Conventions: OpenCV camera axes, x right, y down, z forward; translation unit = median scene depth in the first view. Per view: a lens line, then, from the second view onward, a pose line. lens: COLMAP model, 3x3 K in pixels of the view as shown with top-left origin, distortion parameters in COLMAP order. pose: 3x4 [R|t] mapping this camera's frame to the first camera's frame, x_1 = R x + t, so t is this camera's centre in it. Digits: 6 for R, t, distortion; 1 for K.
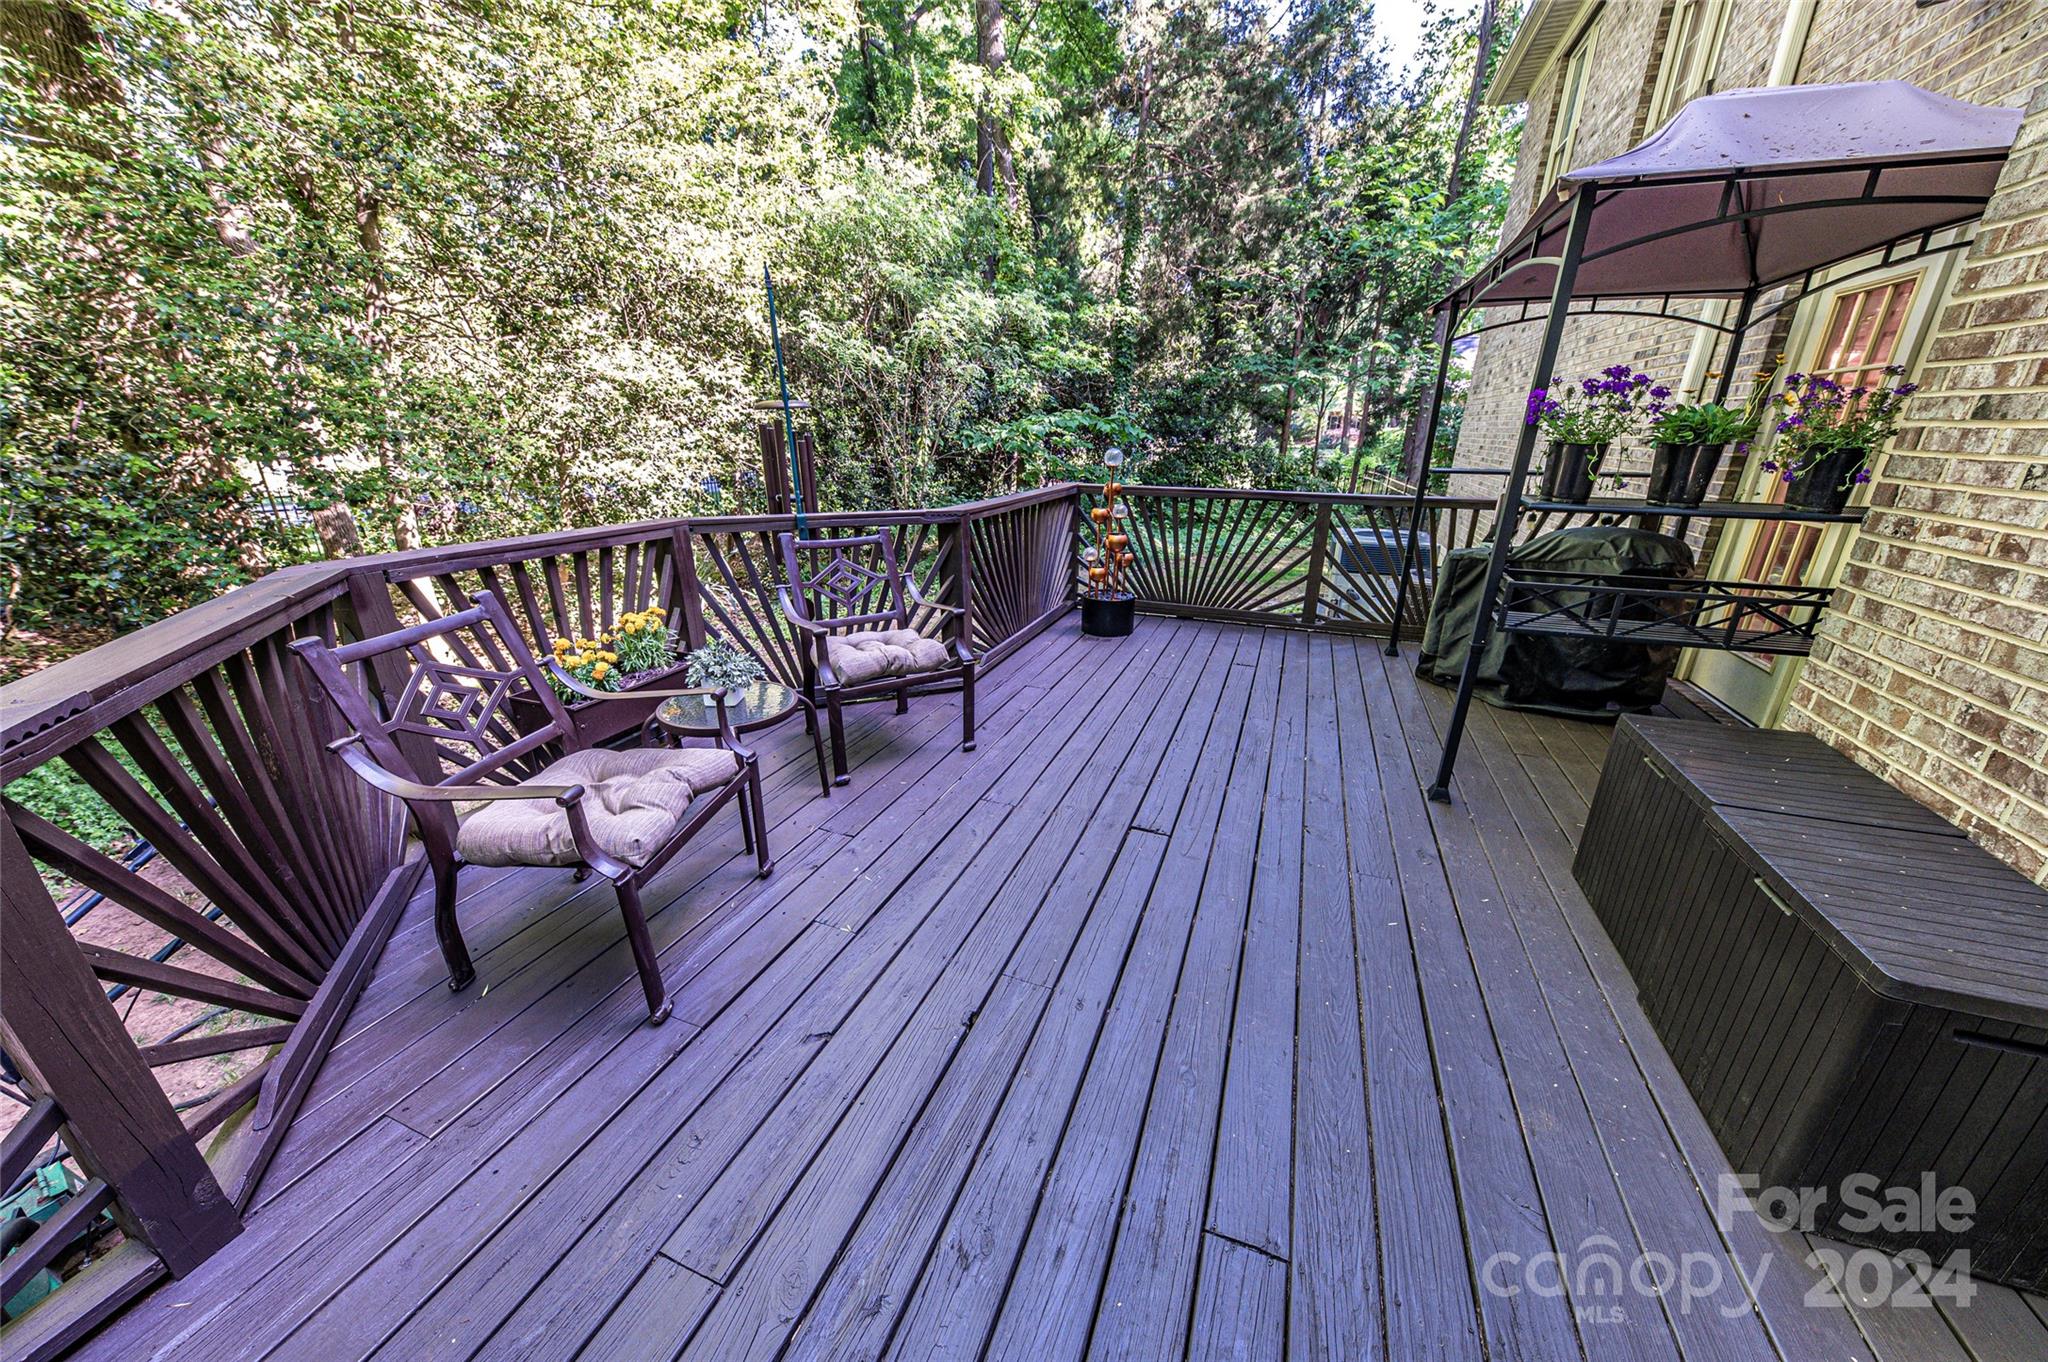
lens RADIAL K [[708.2, 0, 1038.6], [0, 708.2, 682.3], [0, 0, 1]] dist [0.009493, -0.000093]
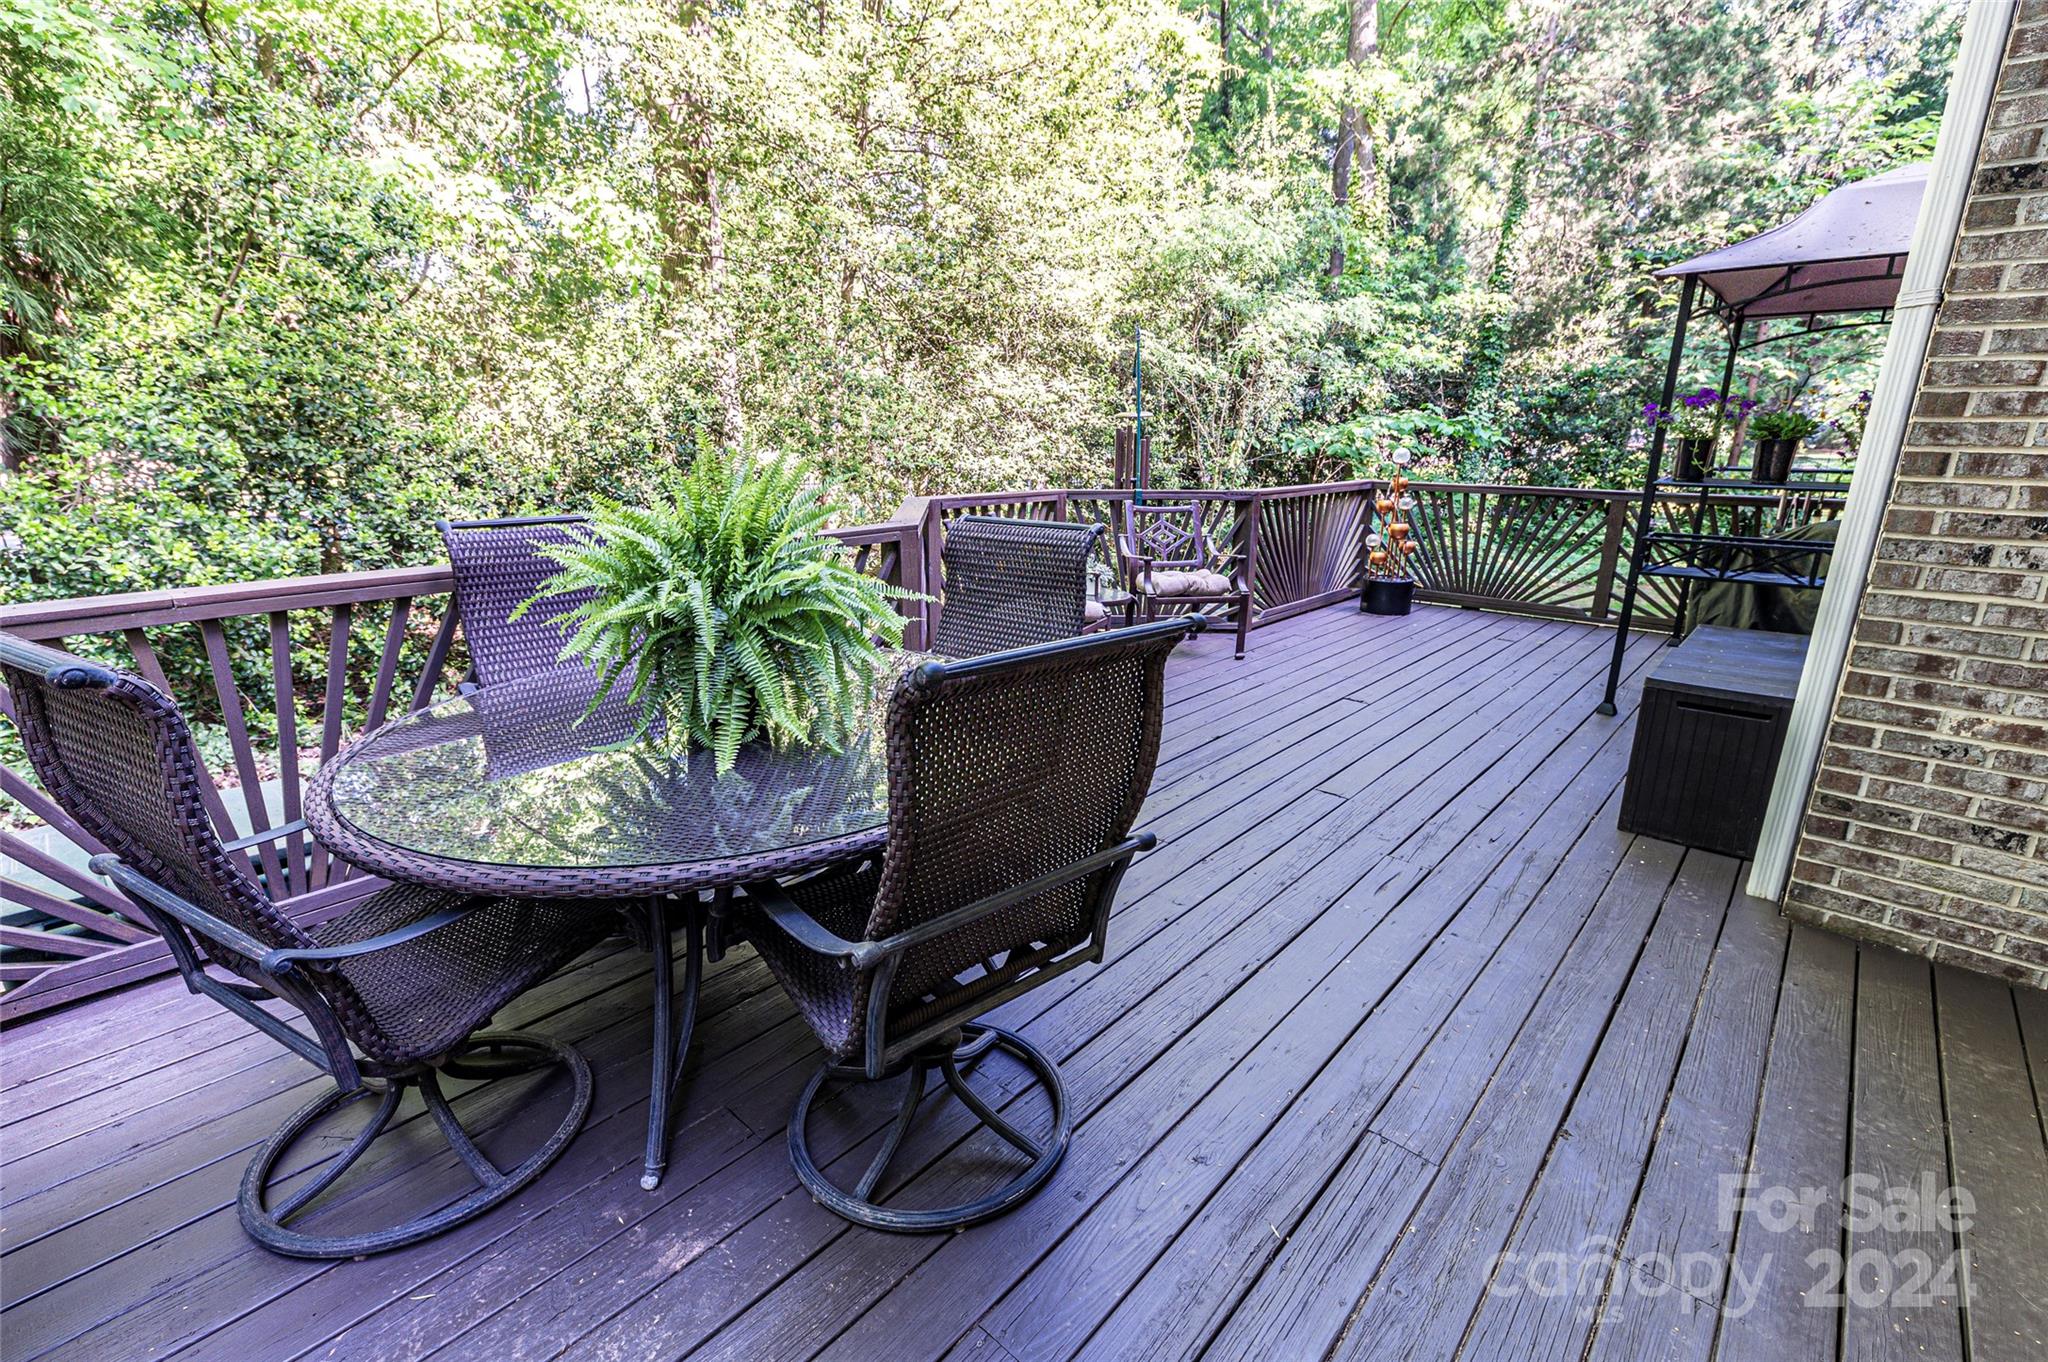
lens RADIAL K [[920.8, 0, 1018.1], [0, 920.8, 684.6], [0, 0, 1]] dist [0.000380, 0.000175]
pose [[0.926382, 0.097201, -0.363826, 0.067701], [-0.124768, 0.990770, -0.052990, 0.124356], [0.355317, 0.094483, 0.929959, -0.341233]]
